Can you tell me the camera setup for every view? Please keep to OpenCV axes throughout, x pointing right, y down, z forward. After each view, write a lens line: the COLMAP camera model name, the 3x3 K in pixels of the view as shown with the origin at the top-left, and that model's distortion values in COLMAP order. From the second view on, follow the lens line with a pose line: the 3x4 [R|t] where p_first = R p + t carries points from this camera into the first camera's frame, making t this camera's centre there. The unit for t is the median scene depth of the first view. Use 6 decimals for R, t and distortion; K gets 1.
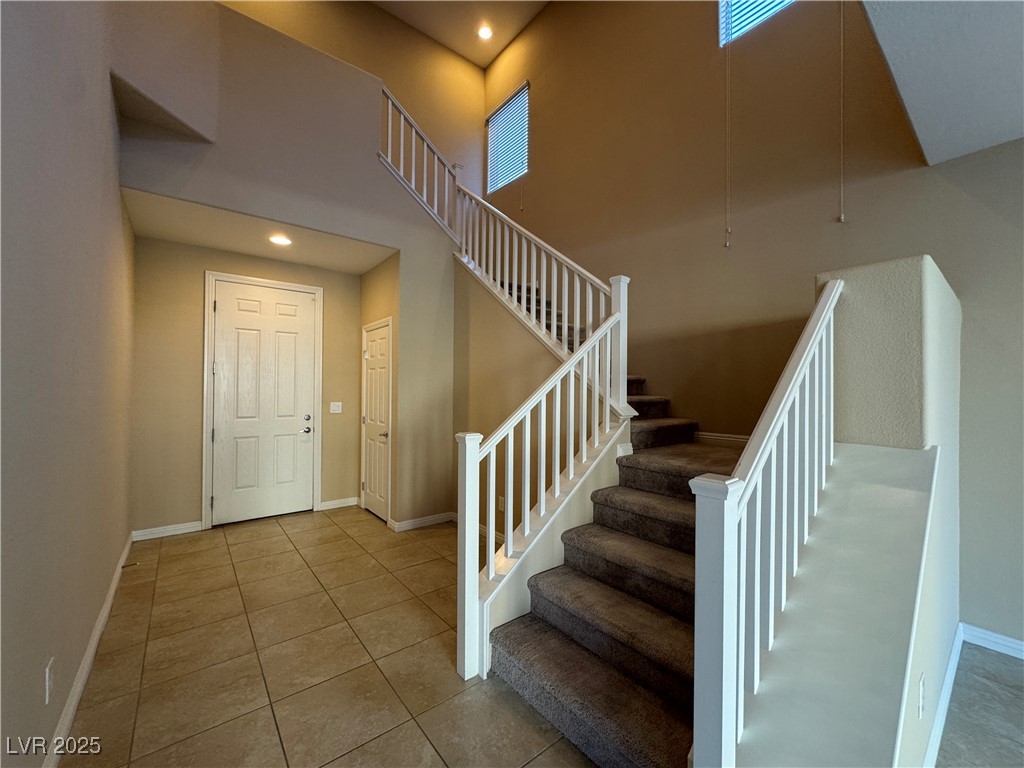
lens RADIAL K [[408.0, 0, 508.6], [0, 408.0, 386.3], [0, 0, 1]] dist [0.000820, -0.000226]
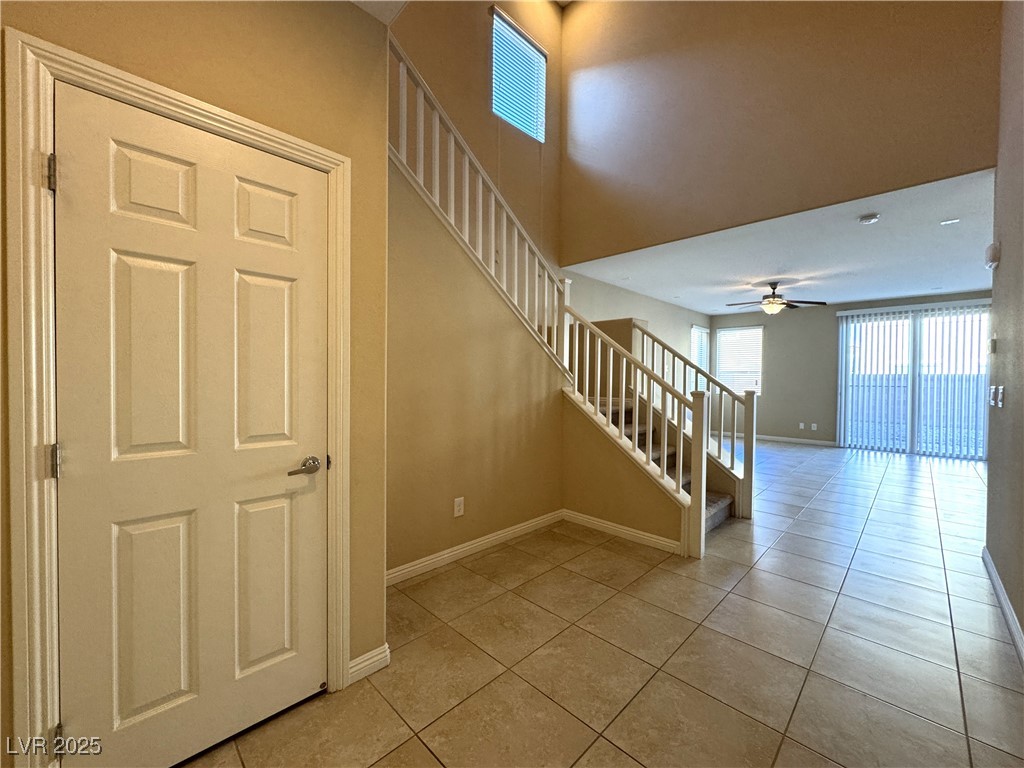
lens RADIAL K [[408.0, 0, 511.6], [0, 408.0, 384.7], [0, 0, 1]] dist [0.000820, -0.000226]
pose [[-0.109096, -0.020457, 0.993821, -0.962041], [-0.009428, 0.999765, 0.019545, 0.047883], [-0.993987, -0.007237, -0.109263, 1.199716]]
